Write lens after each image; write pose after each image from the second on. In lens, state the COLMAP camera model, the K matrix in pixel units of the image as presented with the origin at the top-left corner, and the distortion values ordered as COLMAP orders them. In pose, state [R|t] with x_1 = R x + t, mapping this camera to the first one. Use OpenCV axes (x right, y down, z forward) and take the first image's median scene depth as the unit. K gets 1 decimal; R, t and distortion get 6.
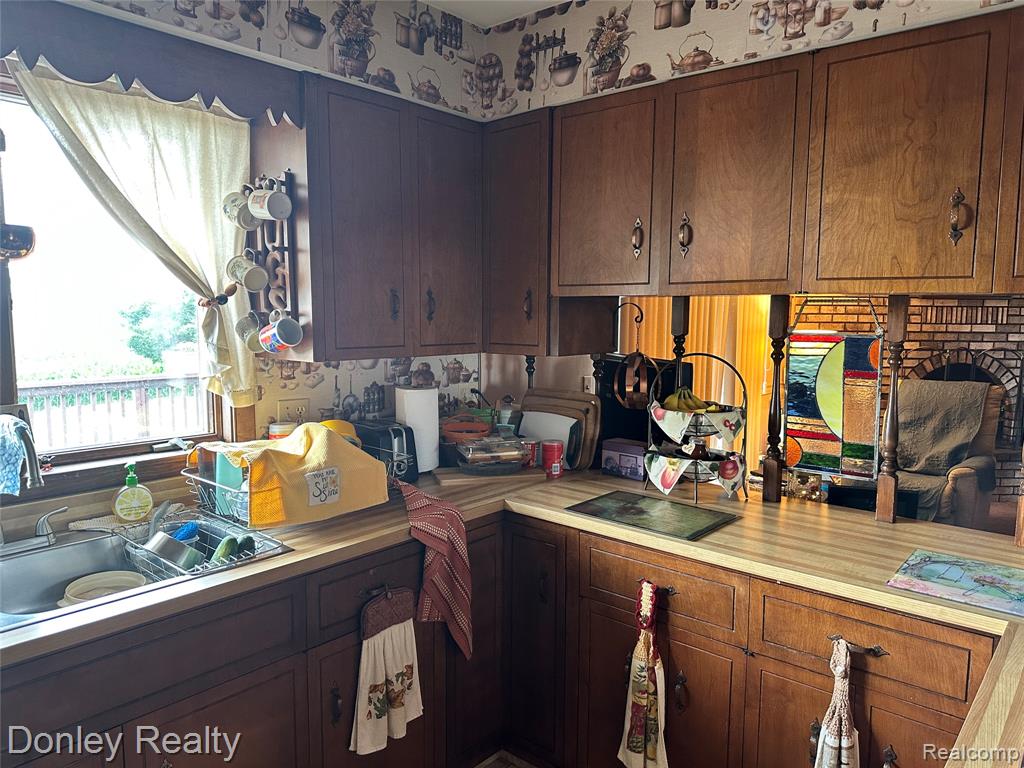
lens RADIAL K [[720.9, 0, 513.8], [0, 720.9, 386.2], [0, 0, 1]] dist [0.041574, -0.048421]
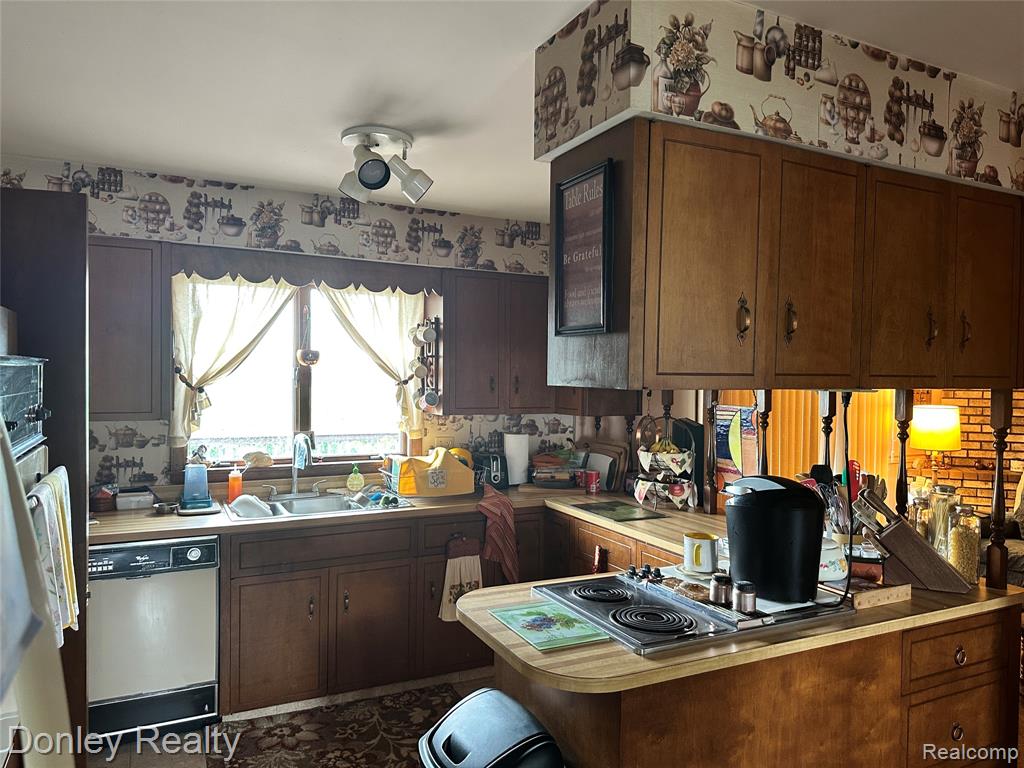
lens RADIAL K [[720.9, 0, 516.6], [0, 720.9, 390.5], [0, 0, 1]] dist [0.041574, -0.048421]
pose [[0.924740, 0.012960, -0.380379, 0.548680], [-0.046138, 0.995867, -0.078236, 0.036097], [0.377793, 0.089898, 0.921516, -0.593939]]
